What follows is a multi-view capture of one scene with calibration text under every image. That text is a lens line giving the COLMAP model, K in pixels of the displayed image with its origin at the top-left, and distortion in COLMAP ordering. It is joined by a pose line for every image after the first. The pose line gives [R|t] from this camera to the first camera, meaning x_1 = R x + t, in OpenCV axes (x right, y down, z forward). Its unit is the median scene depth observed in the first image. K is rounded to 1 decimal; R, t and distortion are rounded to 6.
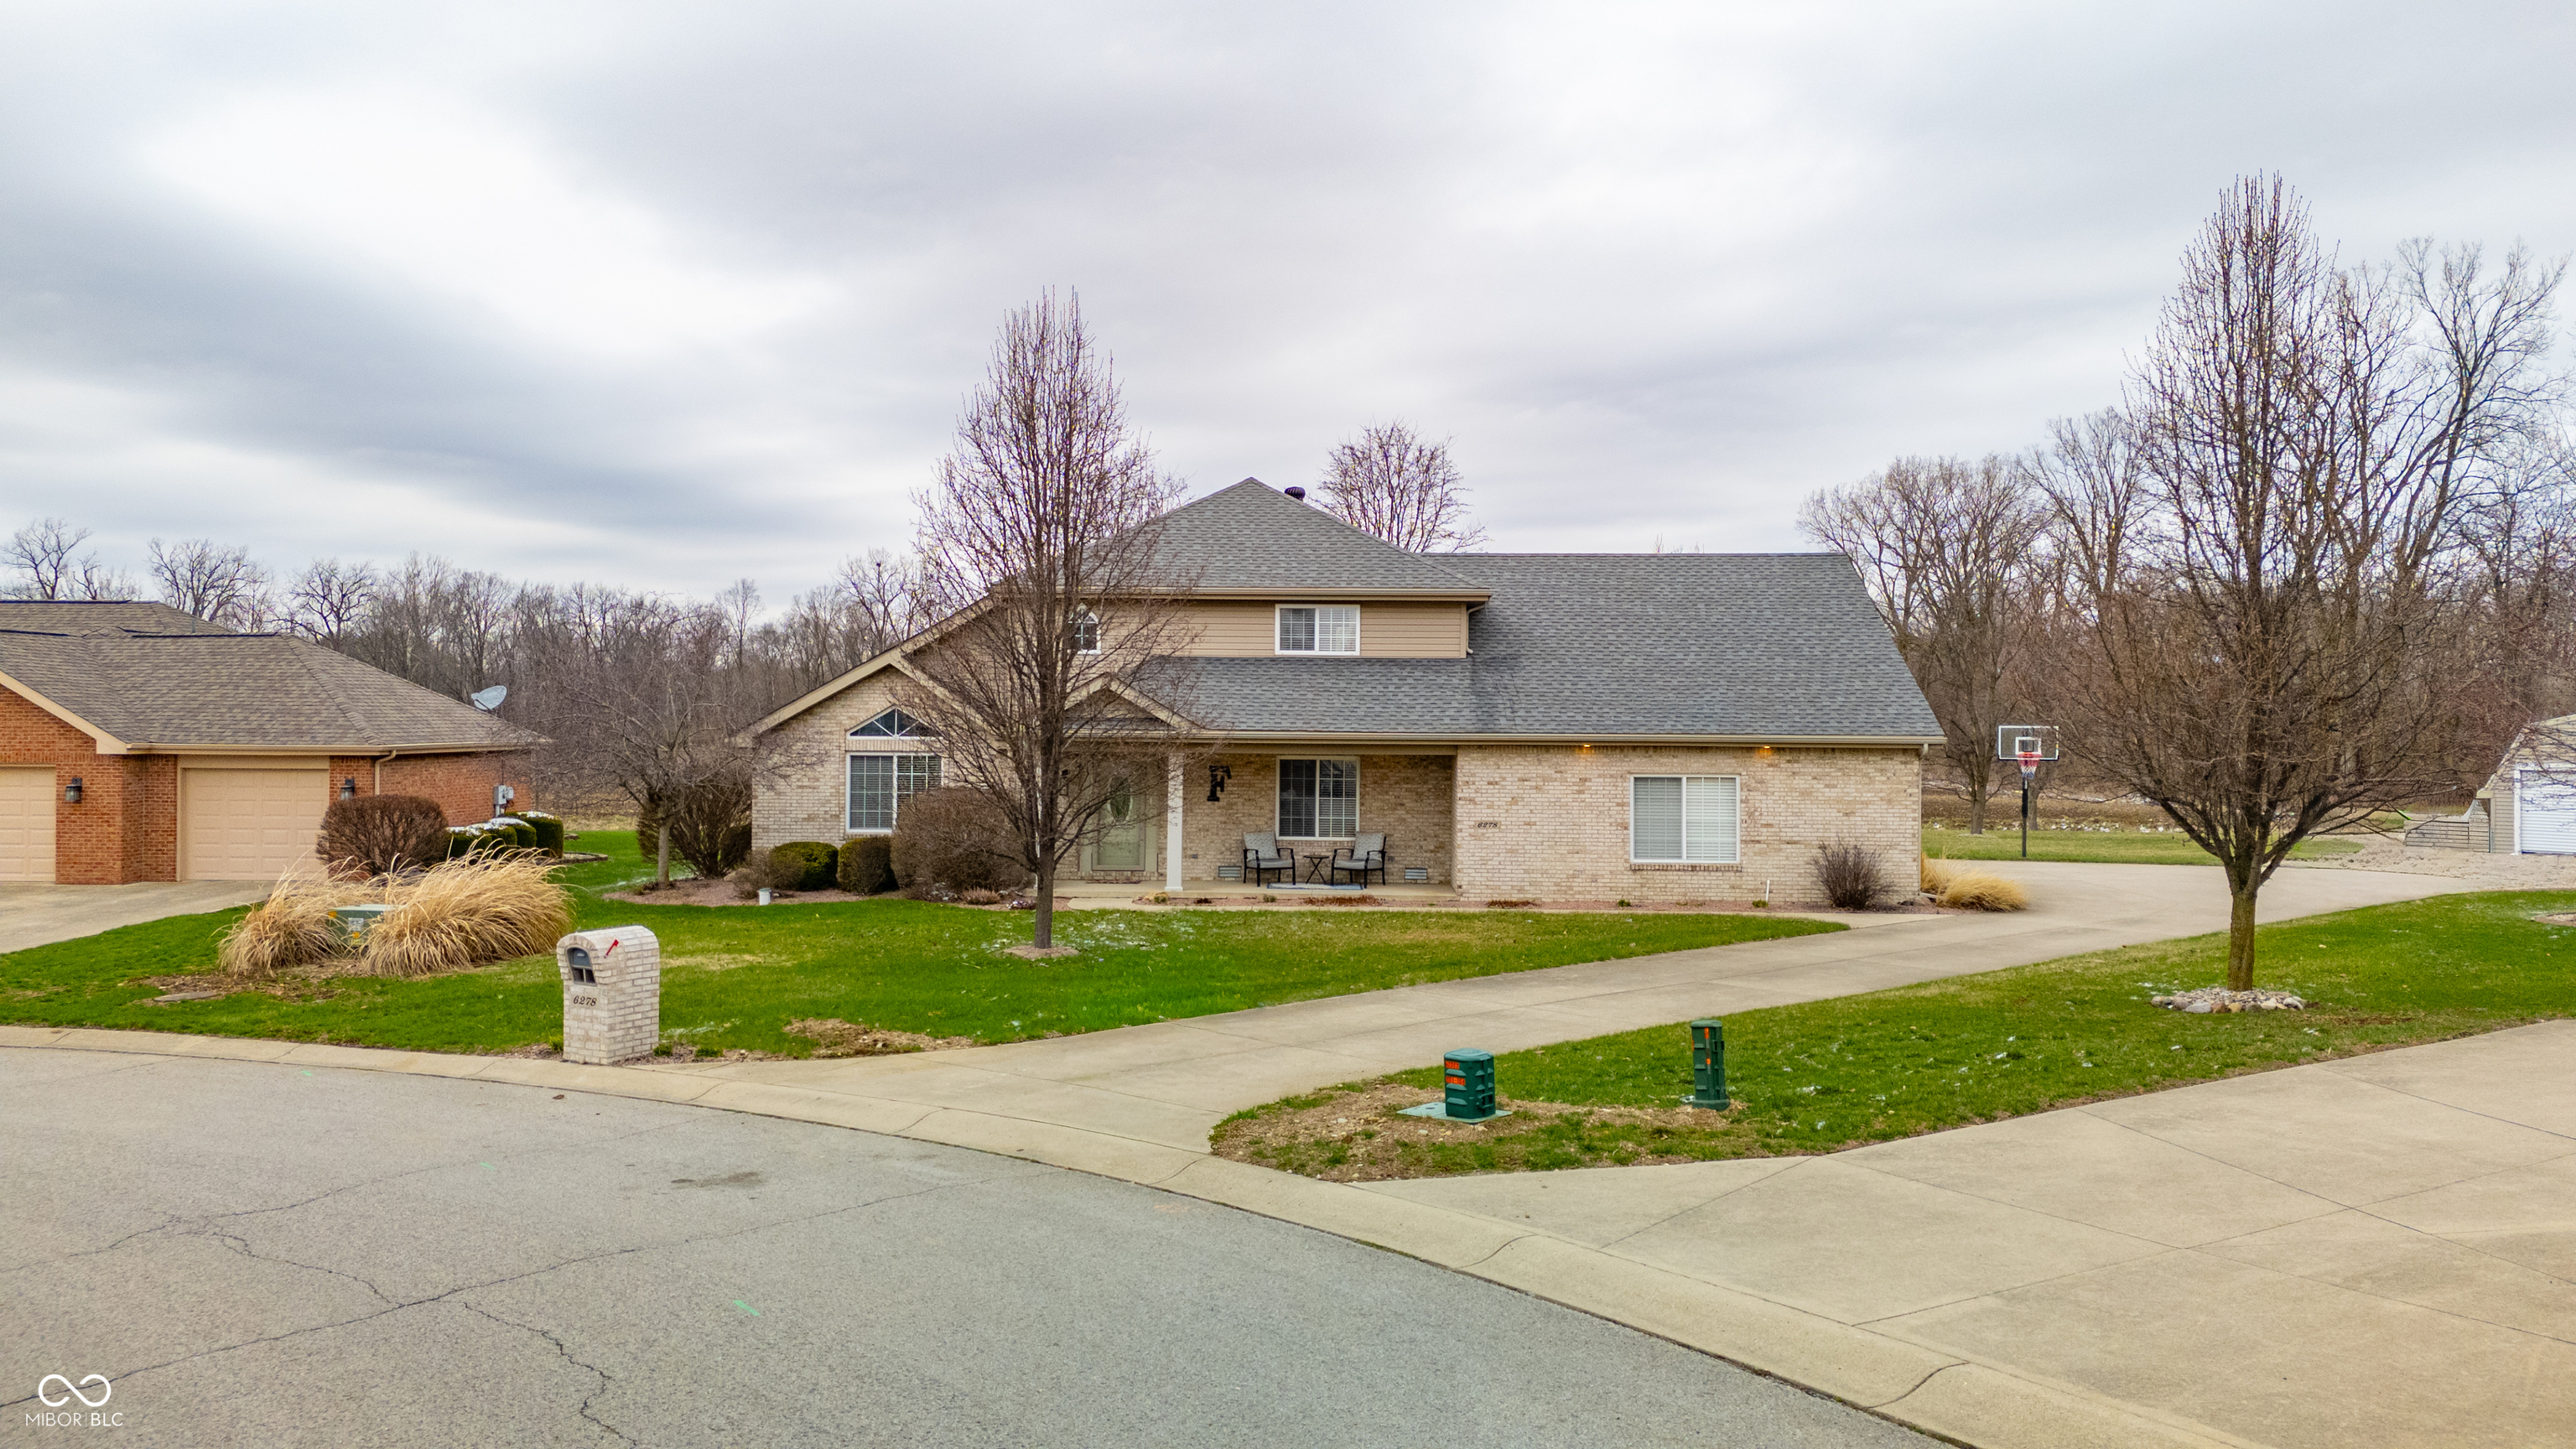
lens RADIAL K [[1906.8, 0, 1288.0], [0, 1906.8, 724.5], [0, 0, 1]] dist [0.116244, -0.210304]
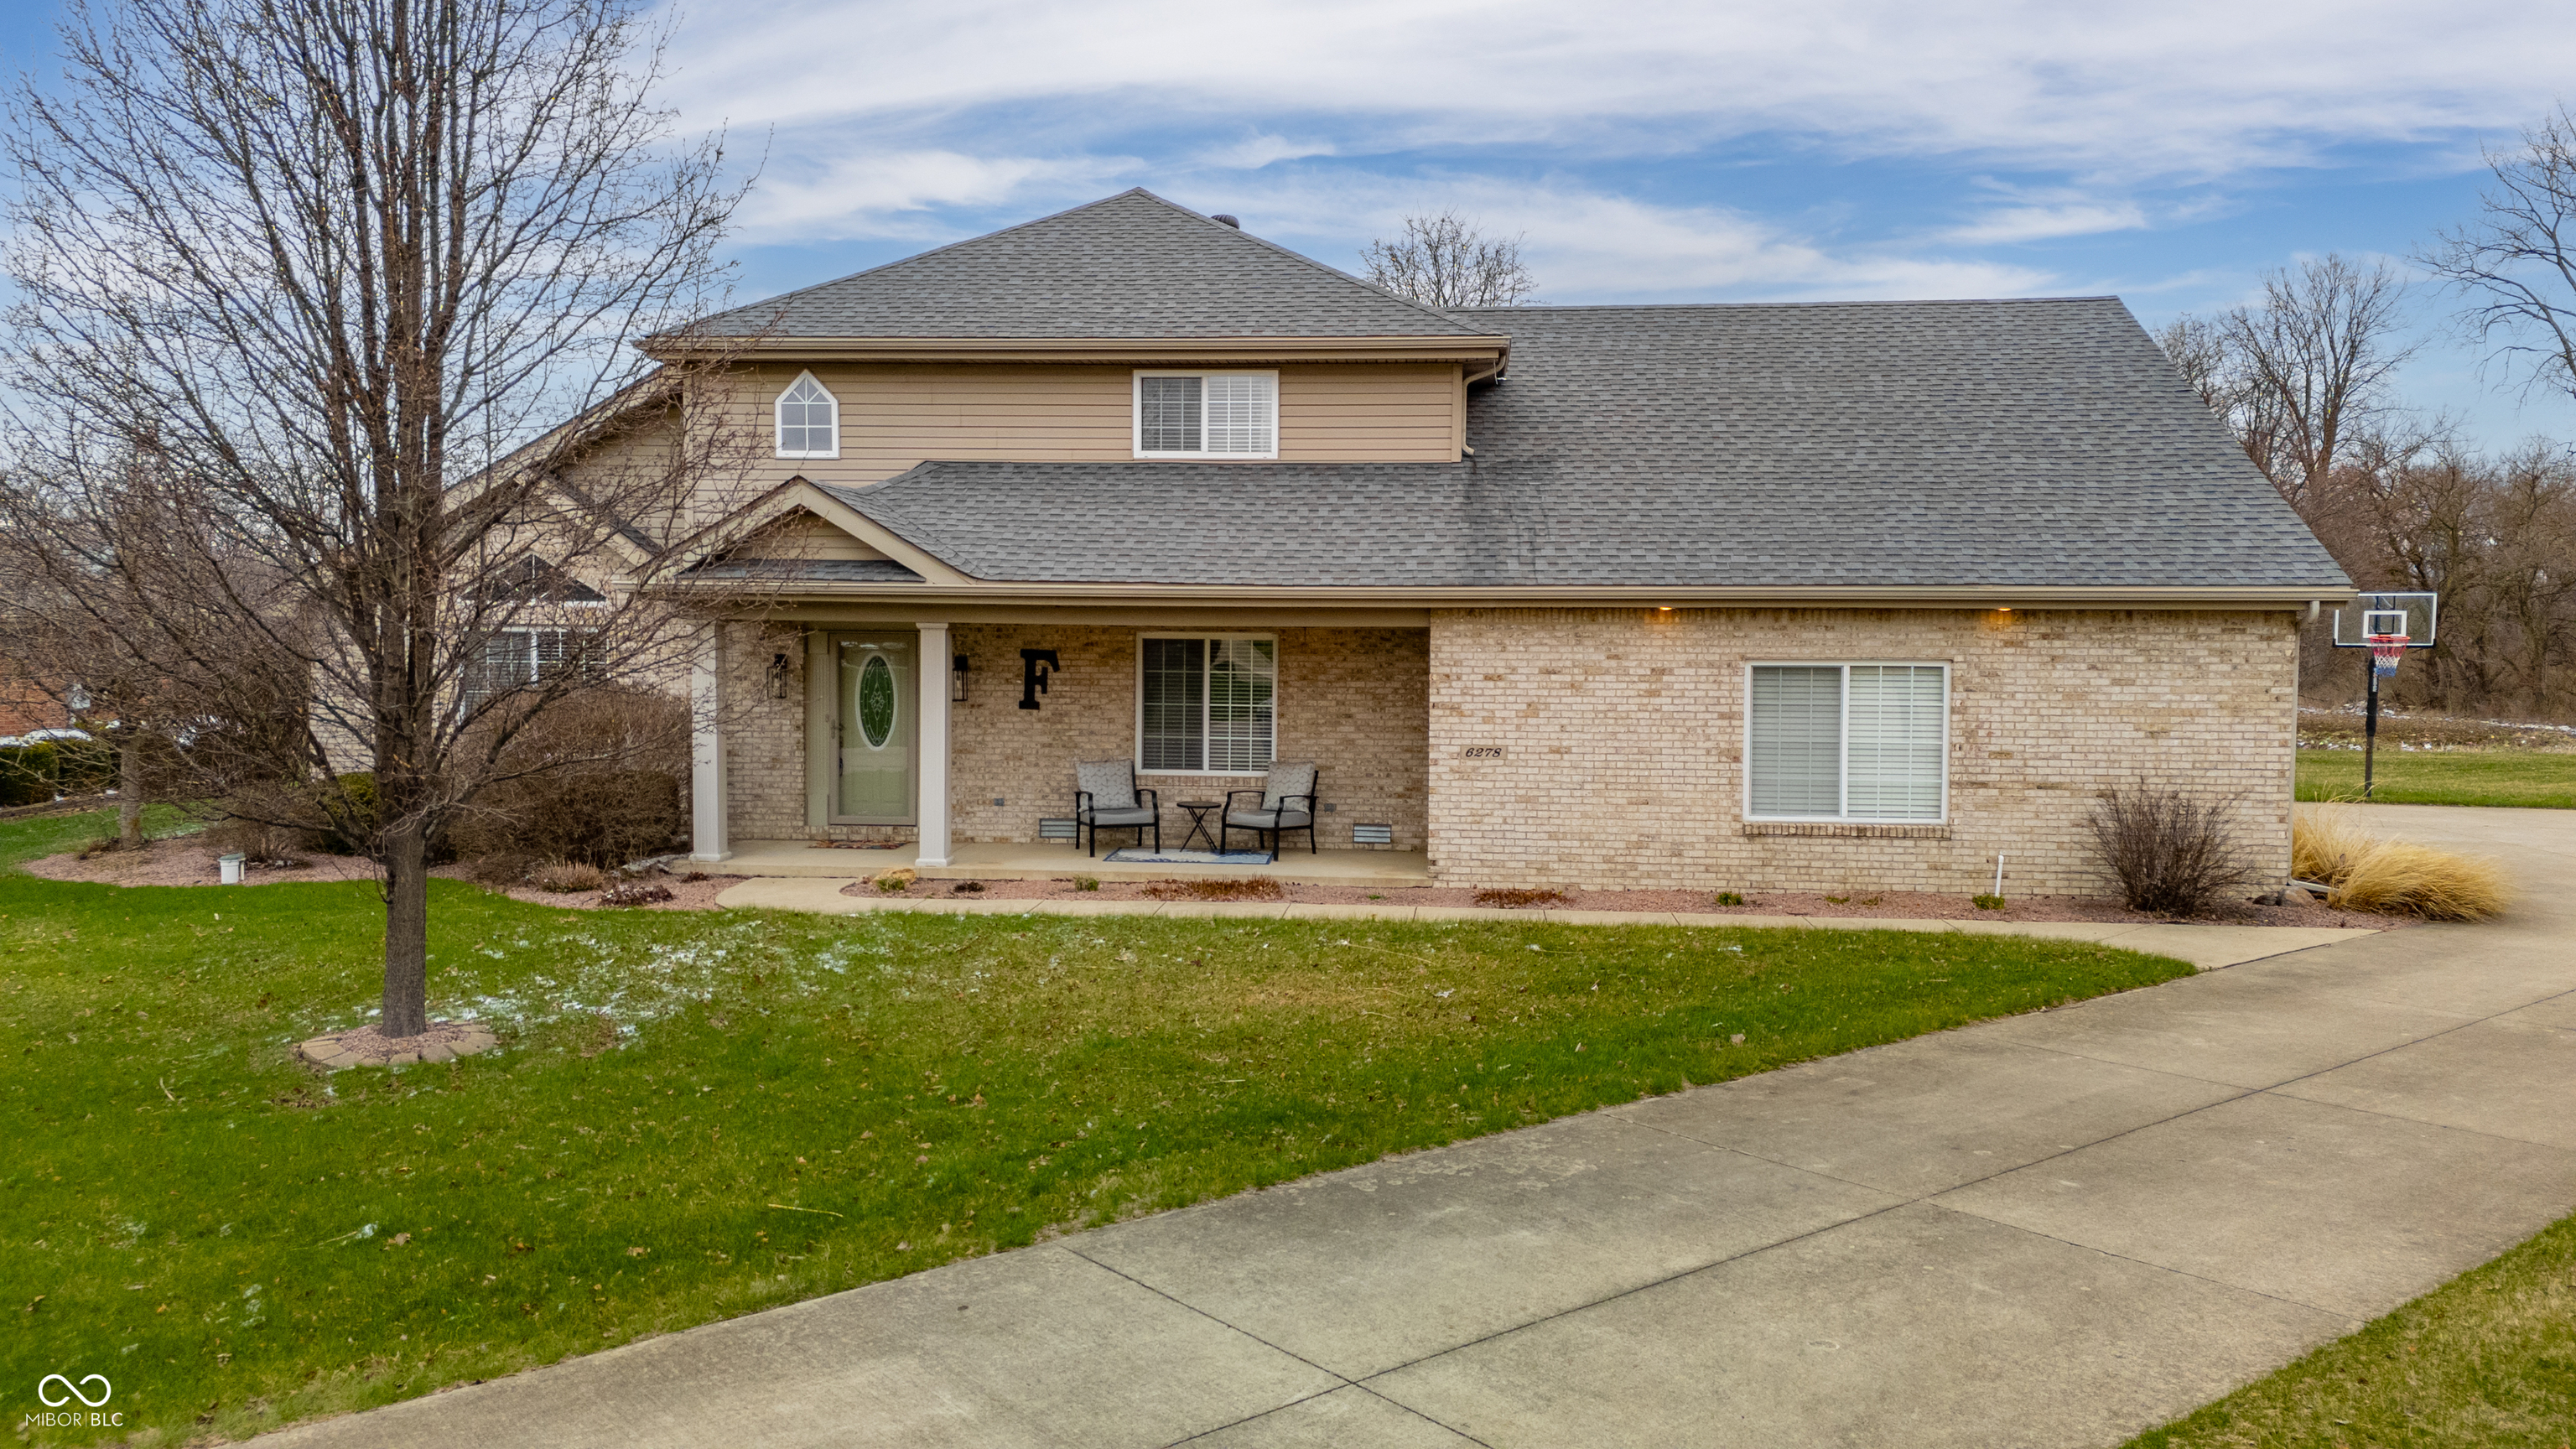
lens RADIAL K [[1906.8, 0, 1288.0], [0, 1906.8, 724.5], [0, 0, 1]] dist [0.116244, -0.210304]
pose [[0.997855, 0.002801, -0.065402, 0.081682], [0.000251, 0.998913, 0.046616, 0.018032], [0.065461, -0.046532, 0.996770, 0.430212]]
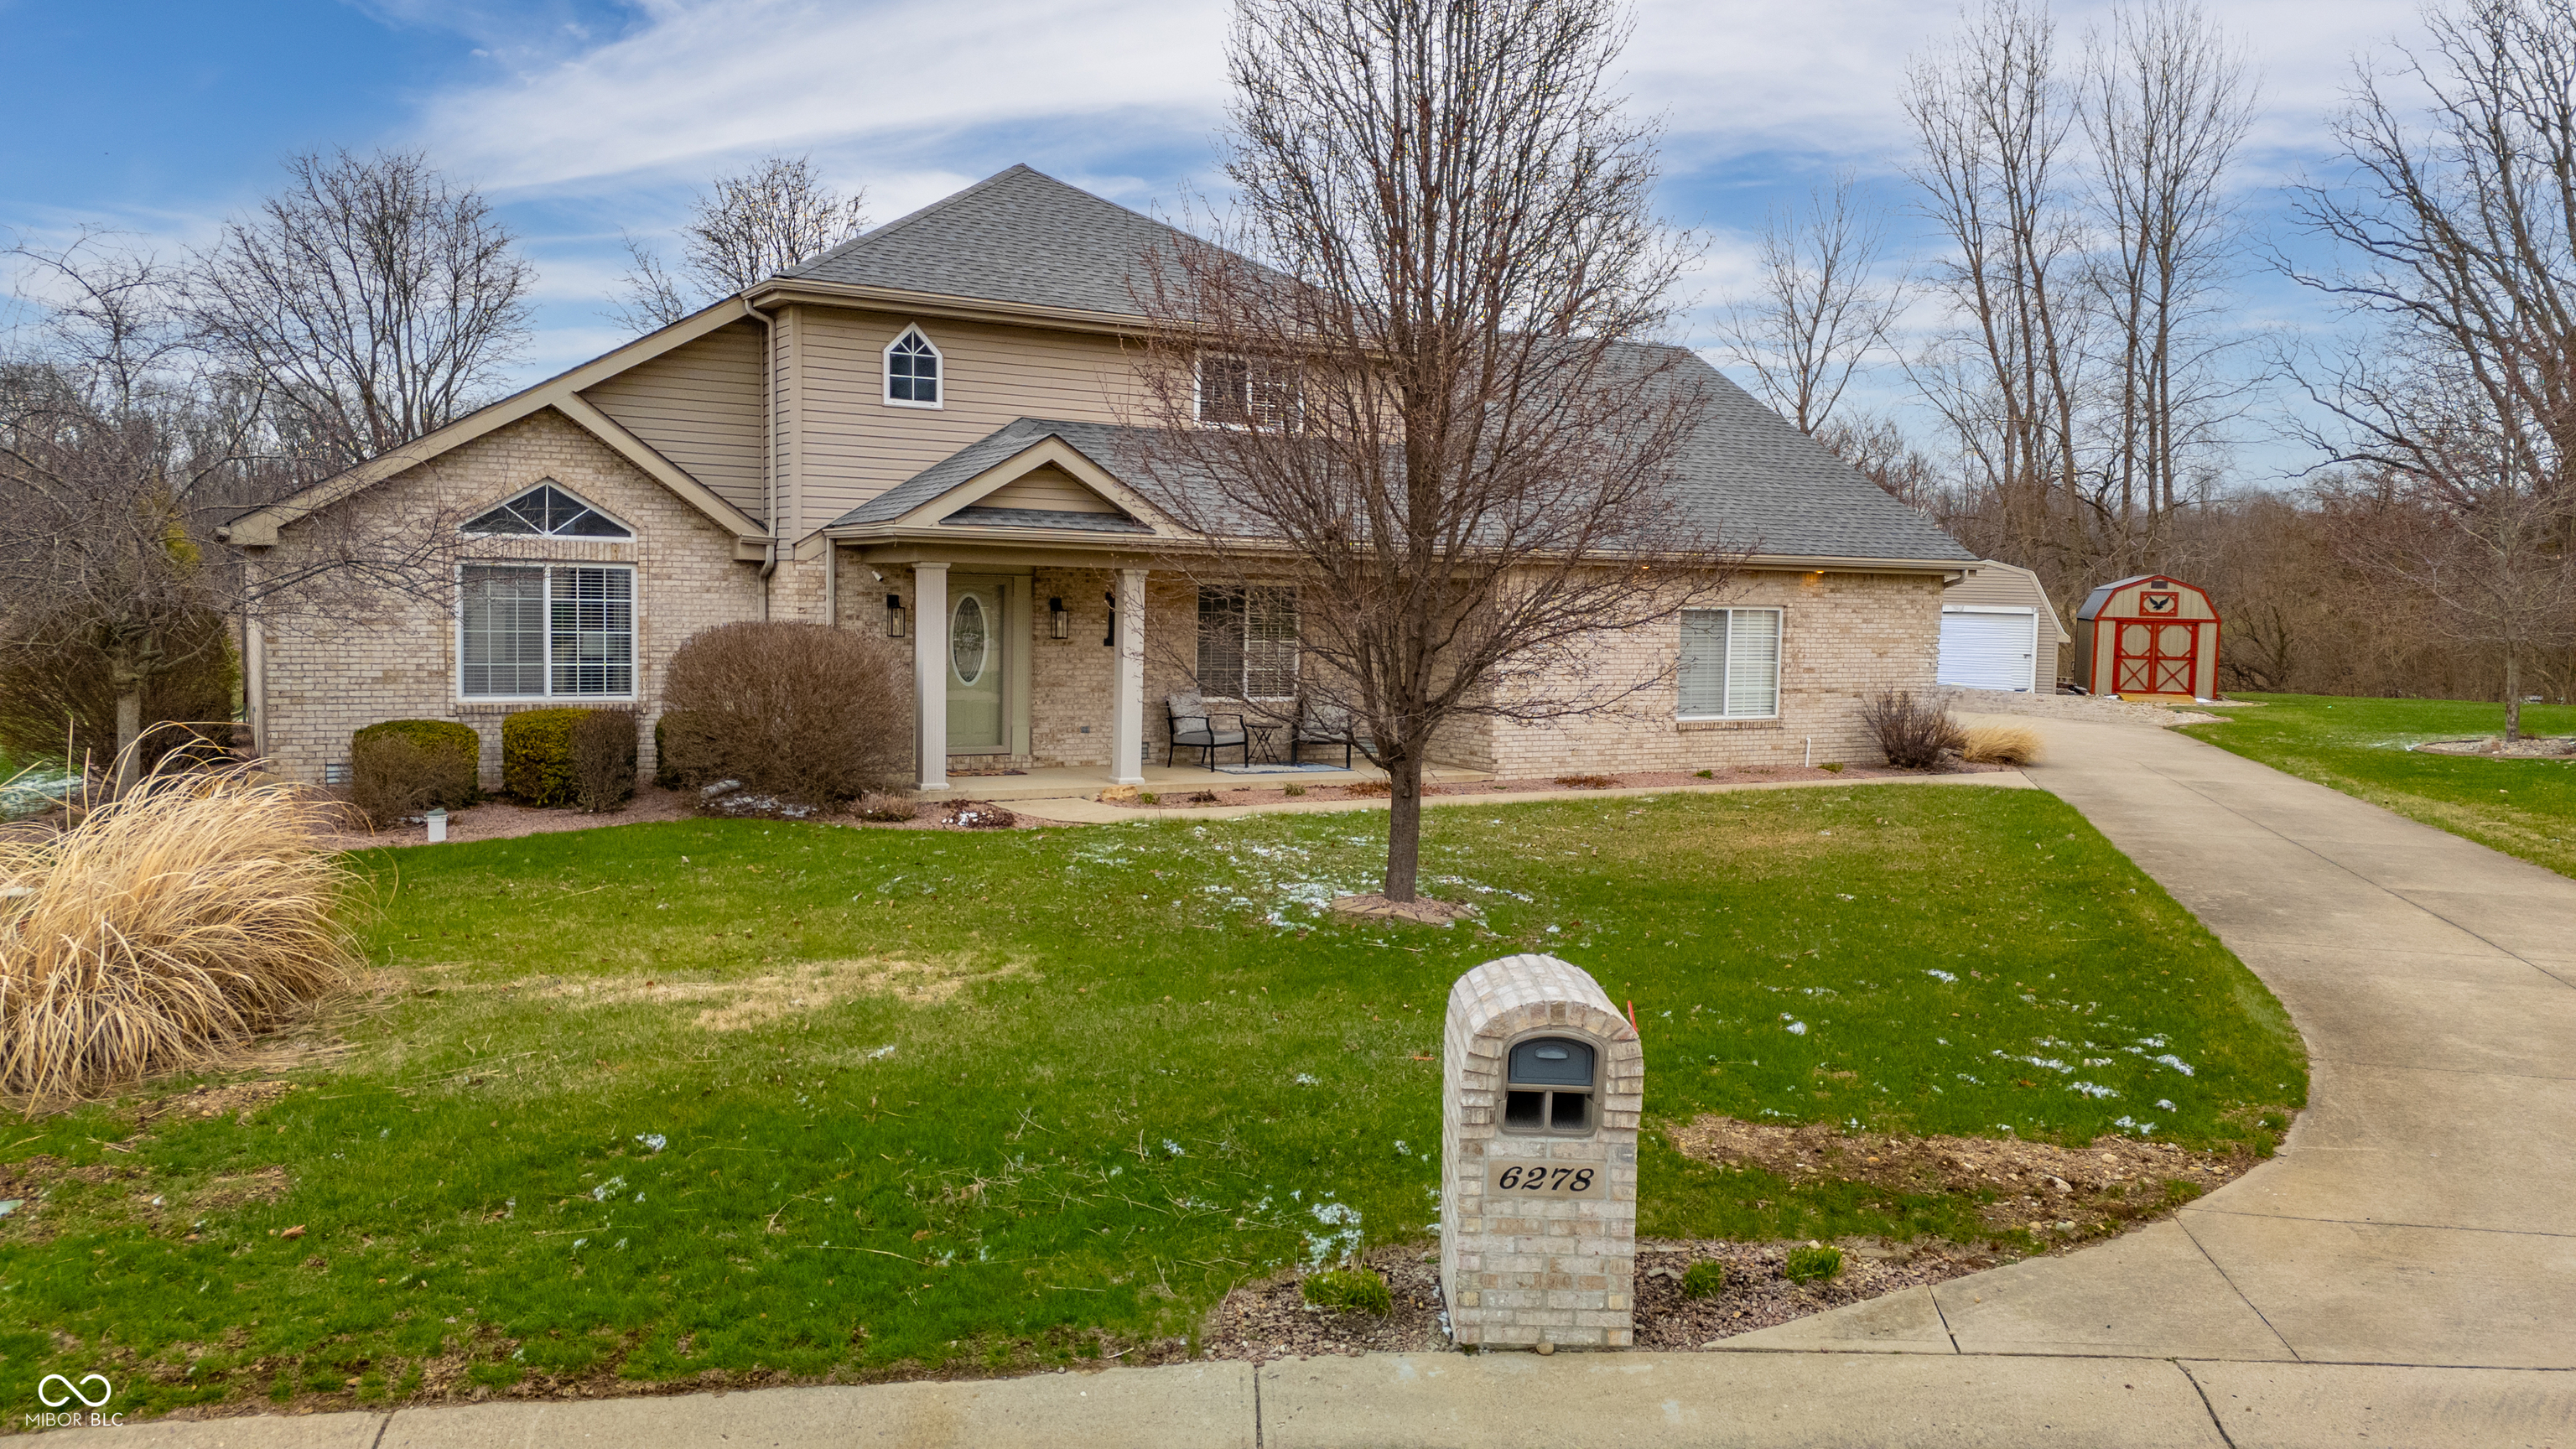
lens RADIAL K [[1906.8, 0, 1288.0], [0, 1906.8, 724.5], [0, 0, 1]] dist [0.116244, -0.210304]
pose [[0.853656, -0.026843, 0.520145, -0.343795], [-0.015591, 0.996906, 0.077035, 0.016244], [-0.520604, -0.073871, 0.850597, 0.414662]]
